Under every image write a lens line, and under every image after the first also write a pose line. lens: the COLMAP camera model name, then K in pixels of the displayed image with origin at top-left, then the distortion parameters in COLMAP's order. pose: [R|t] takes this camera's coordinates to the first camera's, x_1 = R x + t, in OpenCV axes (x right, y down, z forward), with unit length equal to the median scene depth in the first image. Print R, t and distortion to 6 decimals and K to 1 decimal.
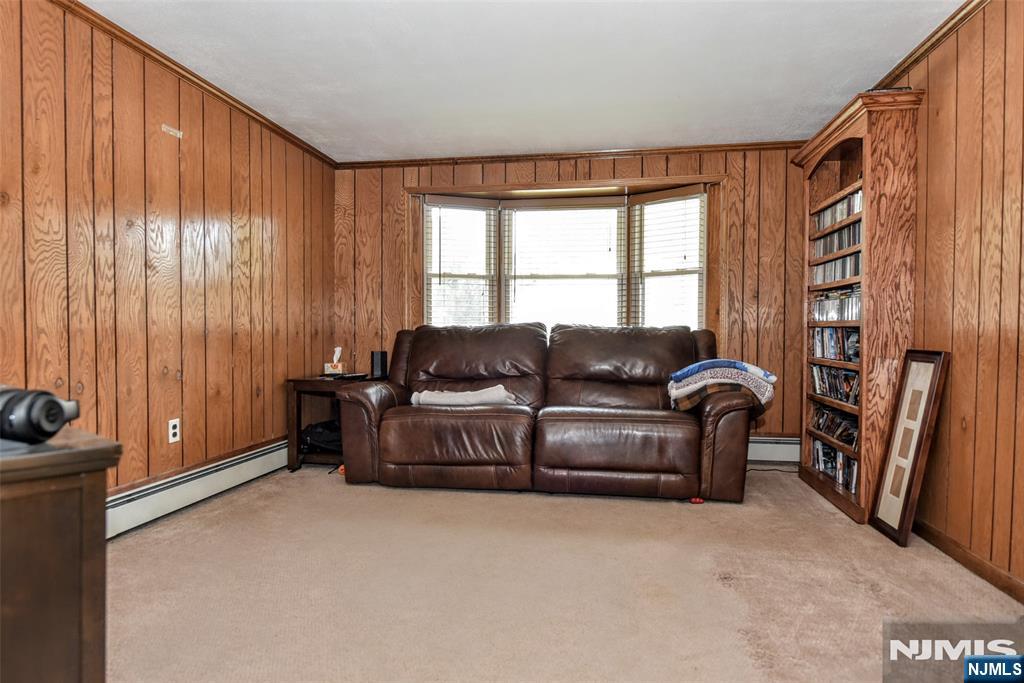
lens RADIAL K [[592.8, 0, 510.6], [0, 592.8, 339.8], [0, 0, 1]] dist [-0.005600, -0.001192]
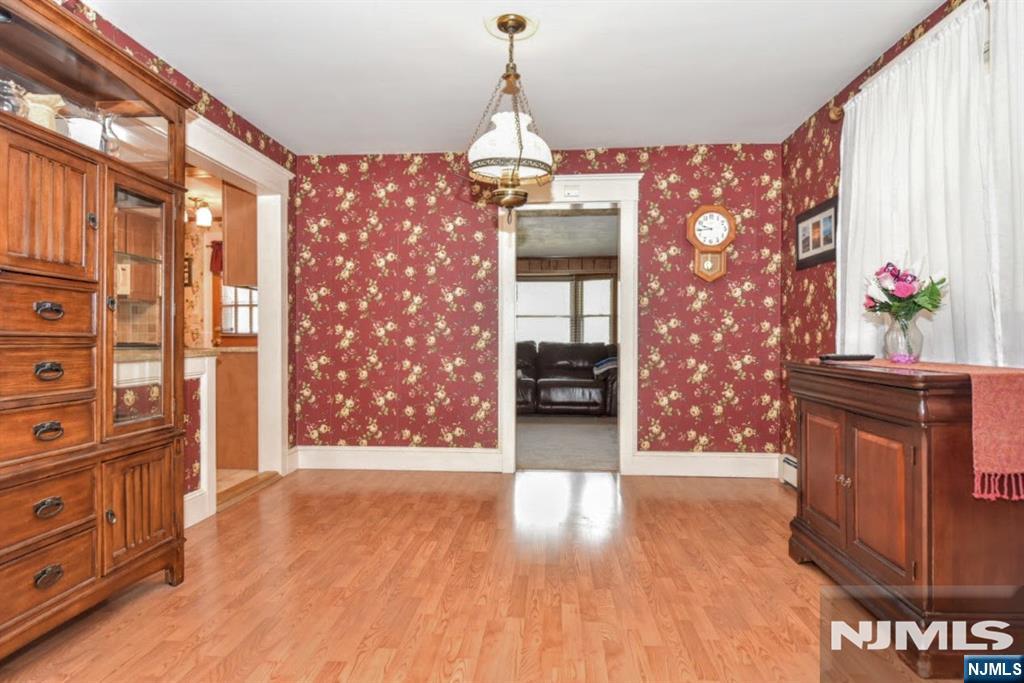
lens RADIAL K [[592.8, 0, 515.3], [0, 592.8, 338.0], [0, 0, 1]] dist [-0.005600, -0.001192]
pose [[0.994542, 0.001830, 0.104320, -0.211403], [-0.000009, 0.999848, -0.017456, -0.002936], [-0.104336, 0.017360, 0.994391, -0.963765]]
